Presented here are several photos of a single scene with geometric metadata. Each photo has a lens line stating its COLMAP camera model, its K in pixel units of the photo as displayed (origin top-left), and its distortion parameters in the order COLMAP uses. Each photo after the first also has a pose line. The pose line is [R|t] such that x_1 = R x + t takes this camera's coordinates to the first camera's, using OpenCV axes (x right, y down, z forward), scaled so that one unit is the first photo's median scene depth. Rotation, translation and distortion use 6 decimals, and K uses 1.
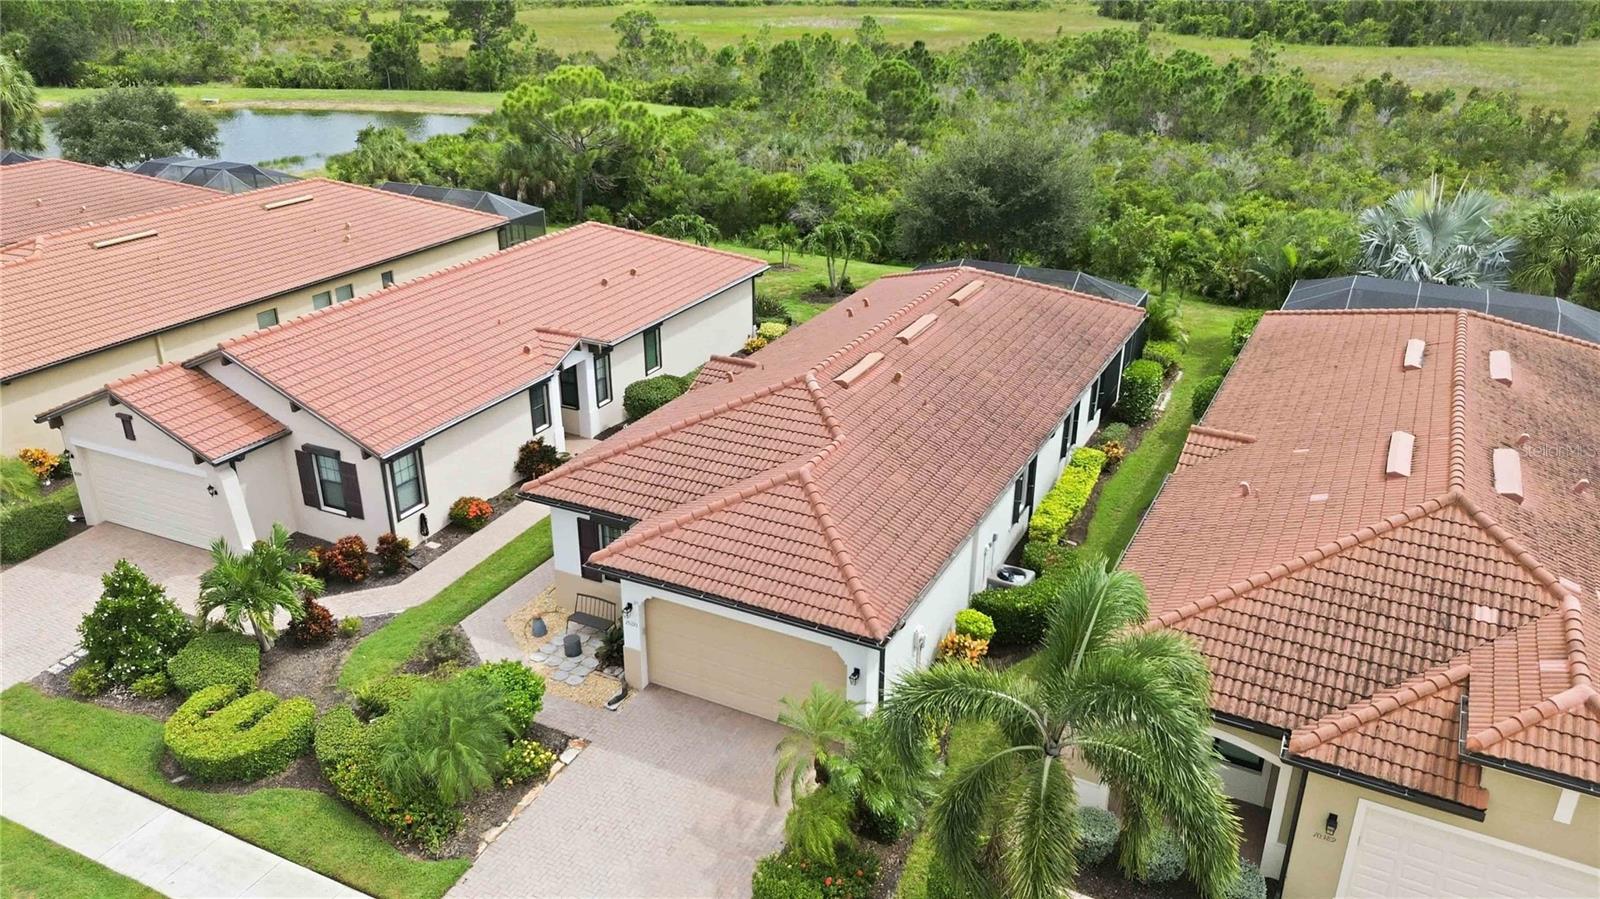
lens RADIAL K [[1152.1, 0, 800.0], [0, 1152.1, 449.5], [0, 0, 1]] dist [0.079760, -0.080888]
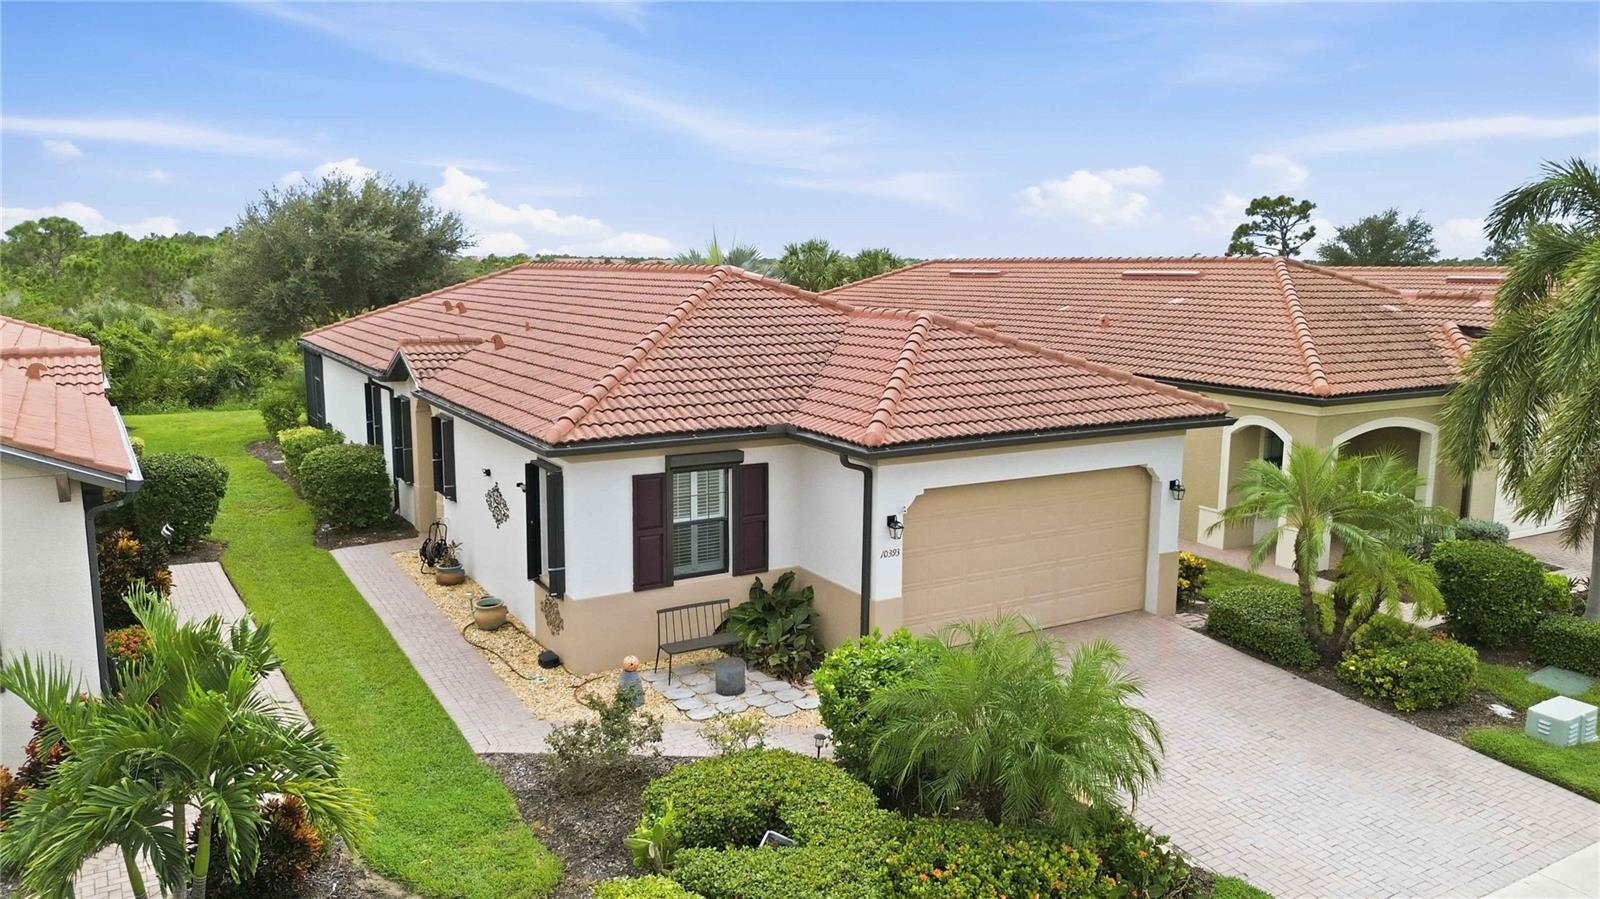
lens RADIAL K [[1152.1, 0, 800.0], [0, 1152.1, 449.5], [0, 0, 1]] dist [0.079760, -0.080888]
pose [[0.537421, -0.131784, 0.832953, -0.528165], [0.335798, 0.939475, -0.068020, 0.098417], [-0.773575, 0.316259, 0.549147, 0.541186]]
